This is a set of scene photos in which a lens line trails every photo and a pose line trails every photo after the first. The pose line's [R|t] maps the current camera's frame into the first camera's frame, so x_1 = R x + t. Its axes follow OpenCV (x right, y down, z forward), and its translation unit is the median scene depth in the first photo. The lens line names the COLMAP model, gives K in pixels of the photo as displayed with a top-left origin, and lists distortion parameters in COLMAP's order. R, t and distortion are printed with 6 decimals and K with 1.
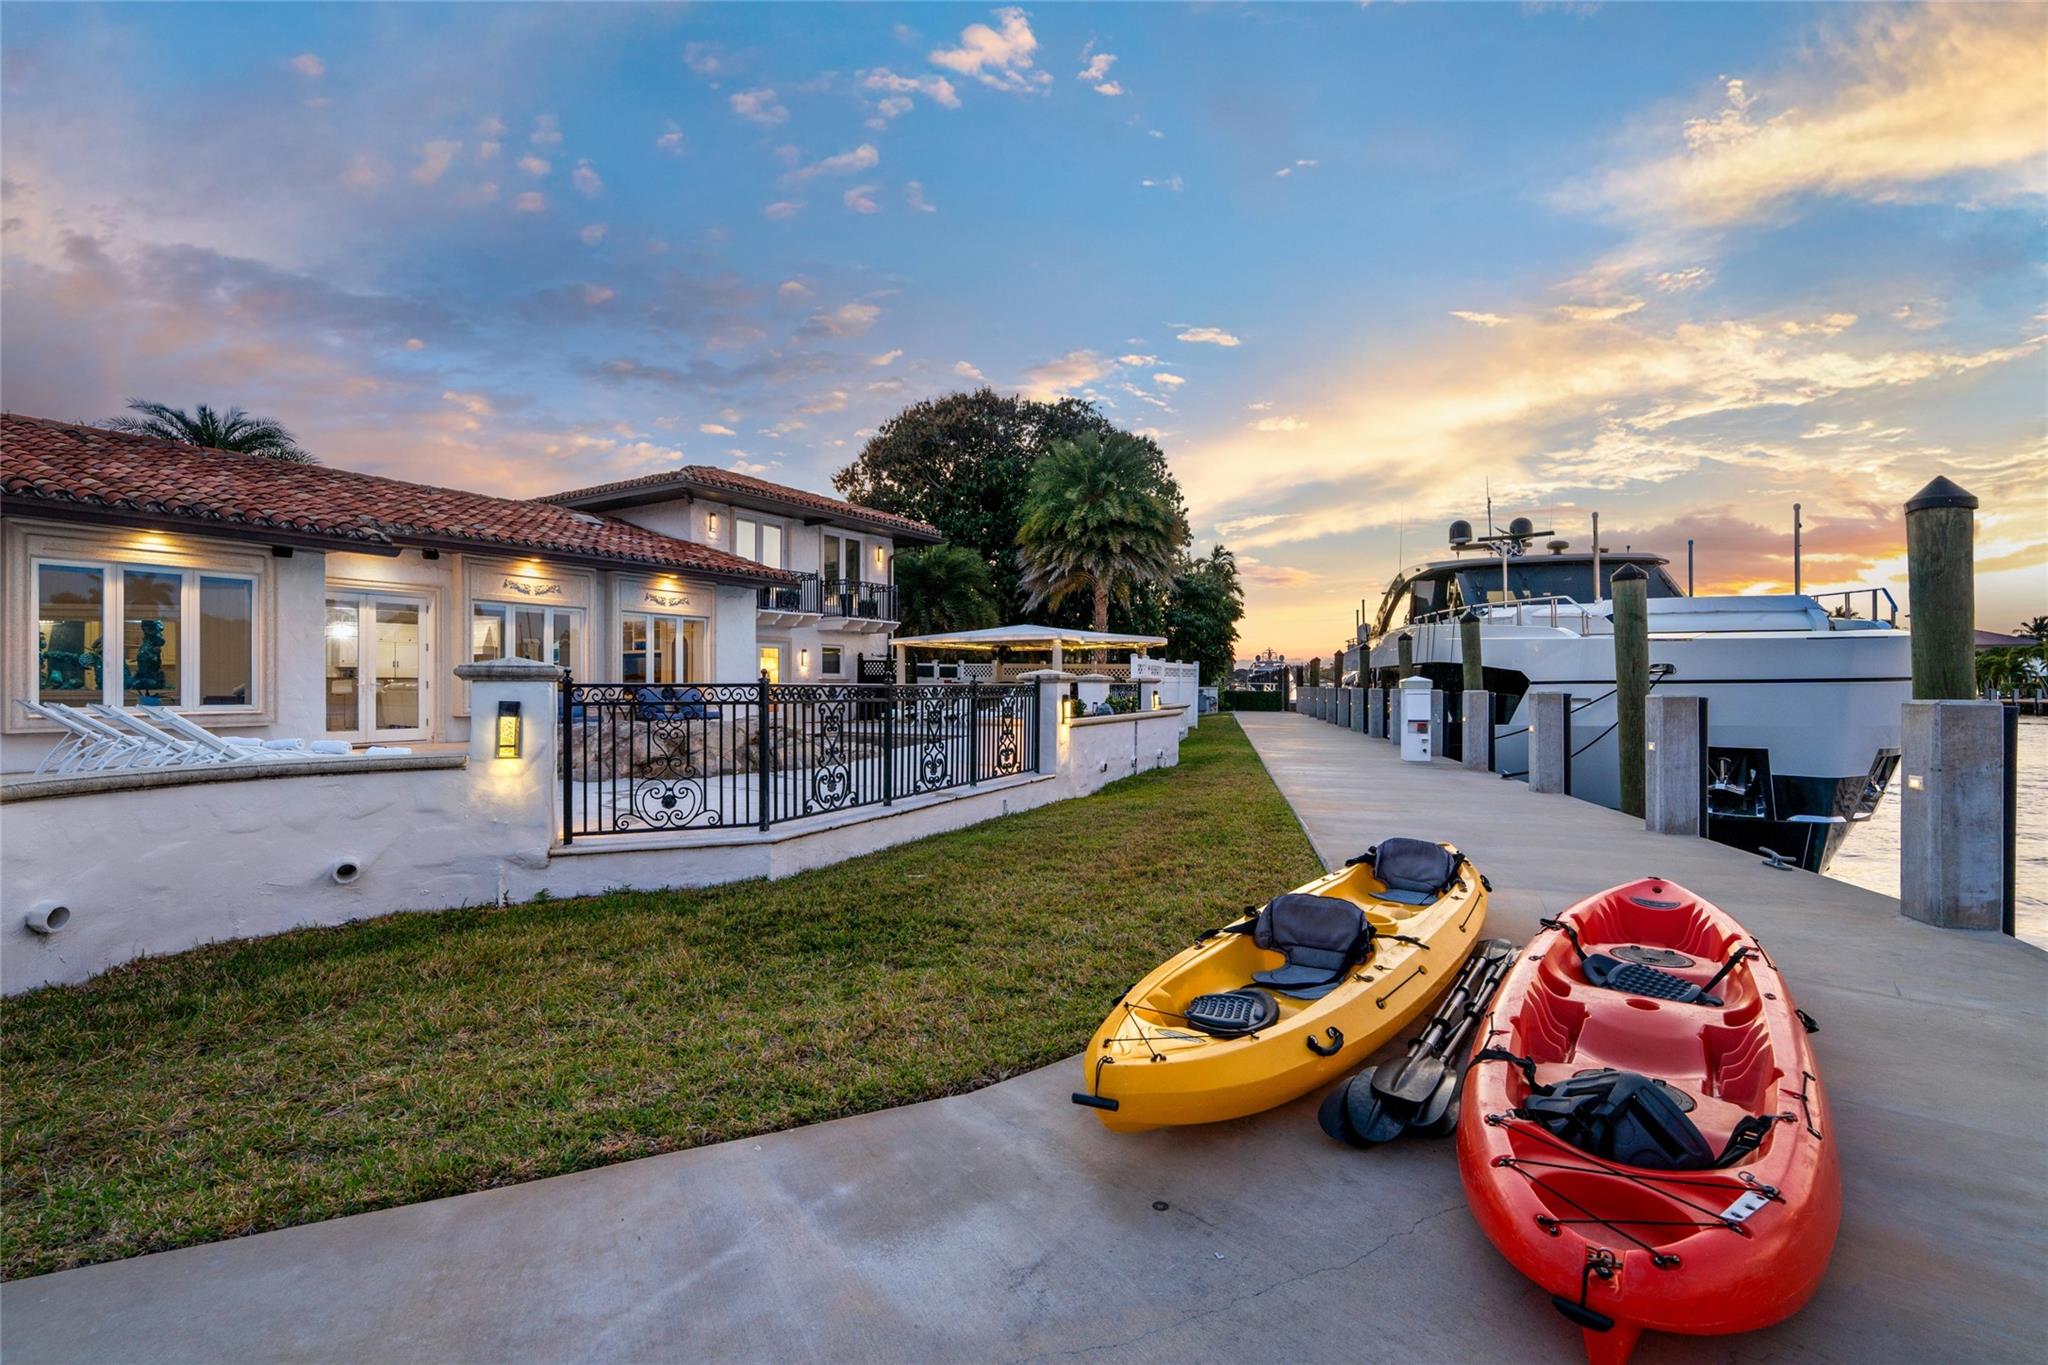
lens RADIAL K [[944.3, 0, 1024.0], [0, 944.3, 682.5], [0, 0, 1]] dist [0.019542, -0.000209]
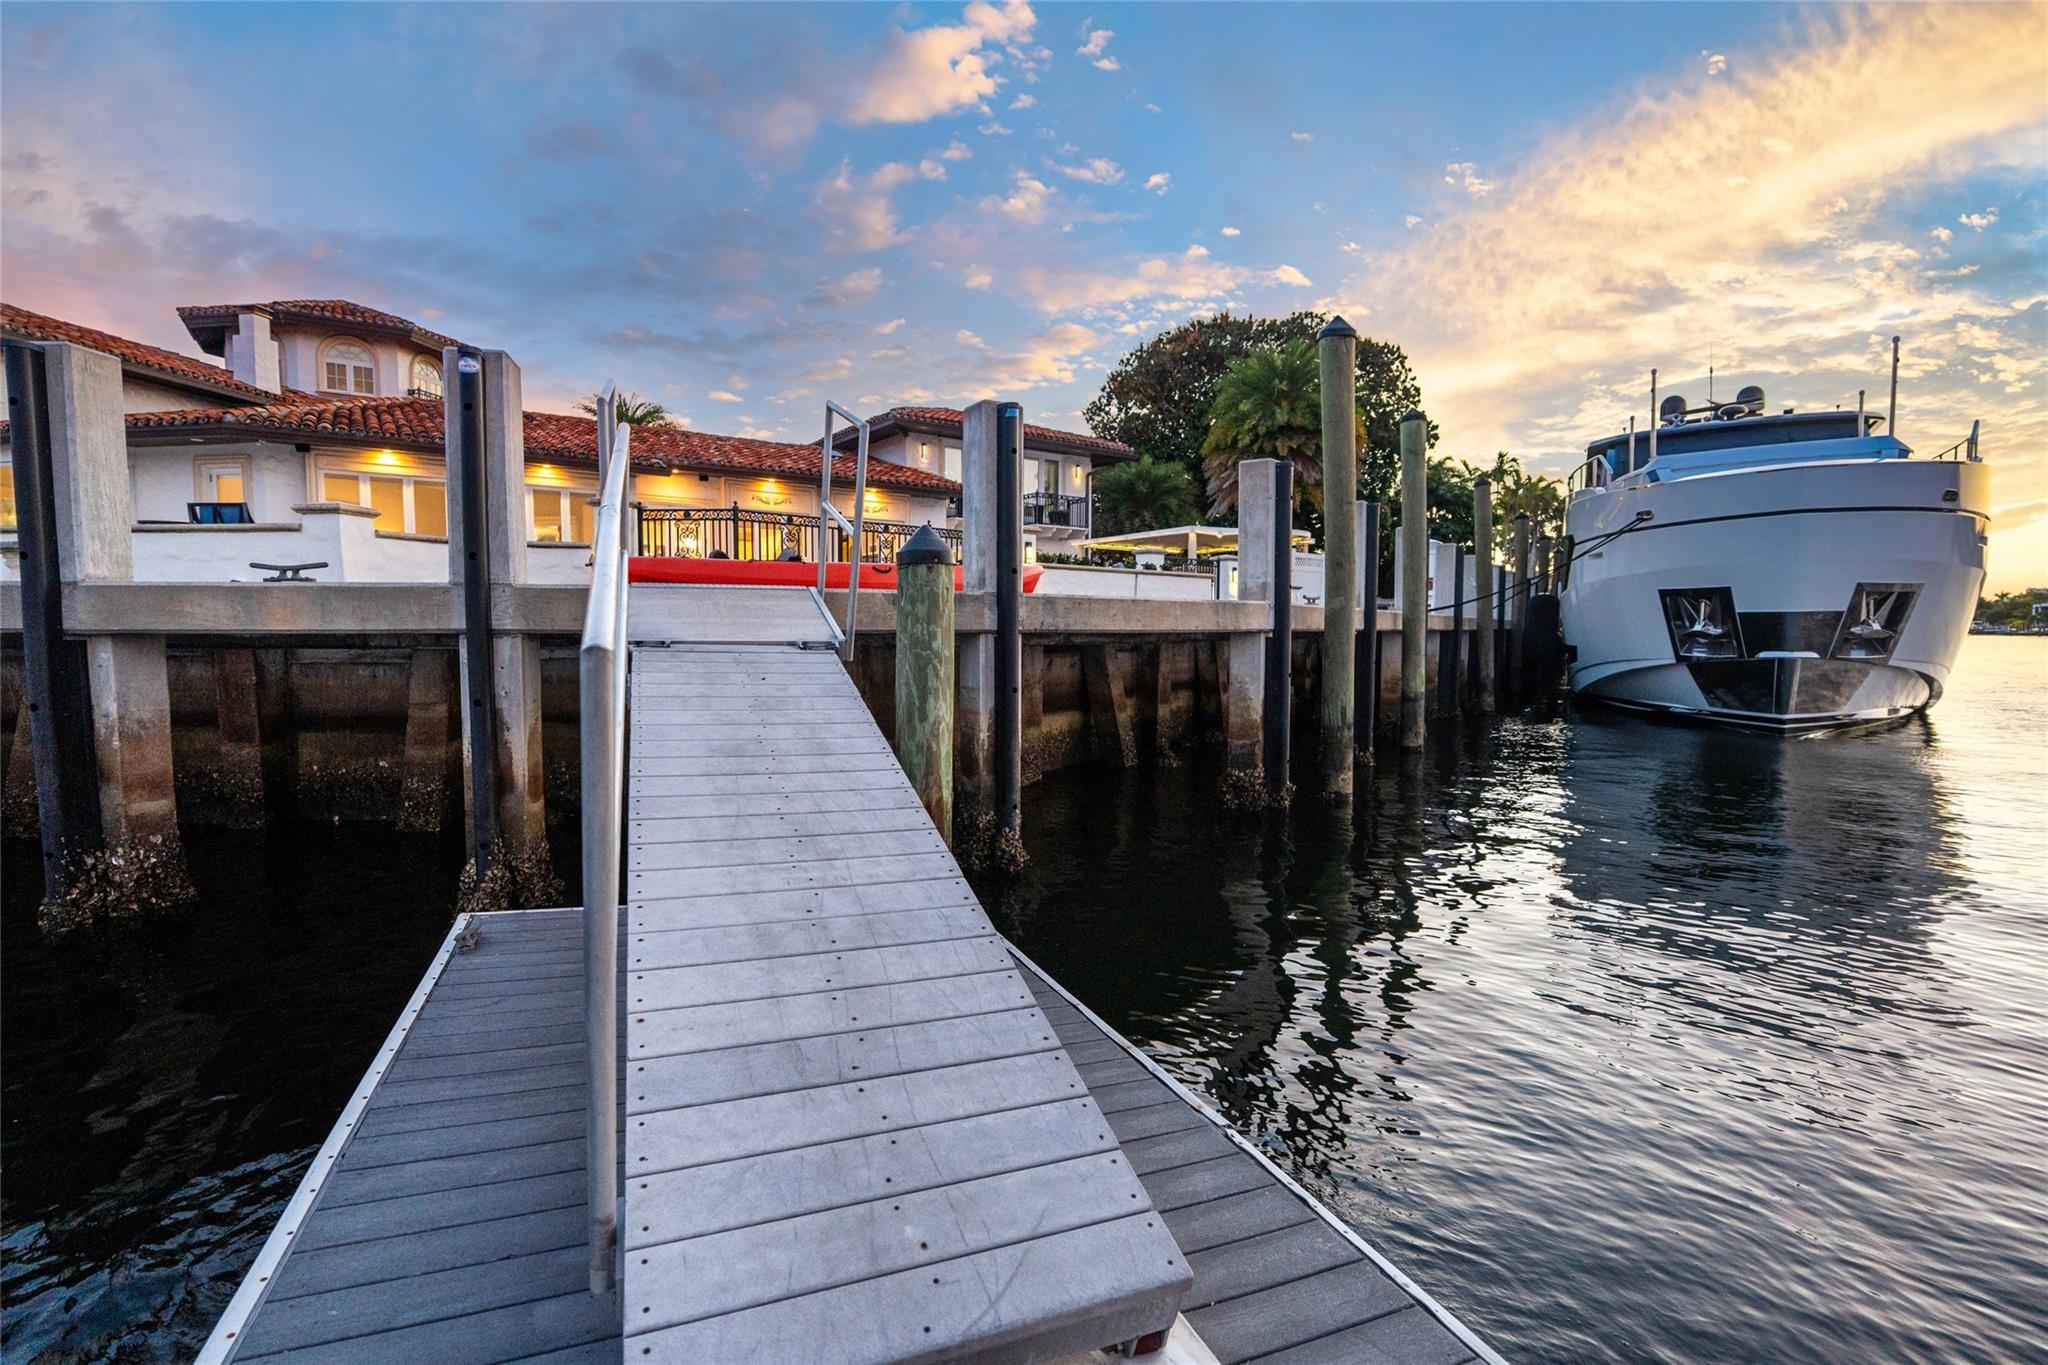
lens RADIAL K [[944.3, 0, 1024.0], [0, 944.3, 682.5], [0, 0, 1]] dist [0.019542, -0.000209]
pose [[0.930384, 0.020949, -0.365988, 0.221090], [0.001132, 0.998197, 0.060015, 0.054528], [0.366586, -0.056251, 0.928682, -0.124598]]
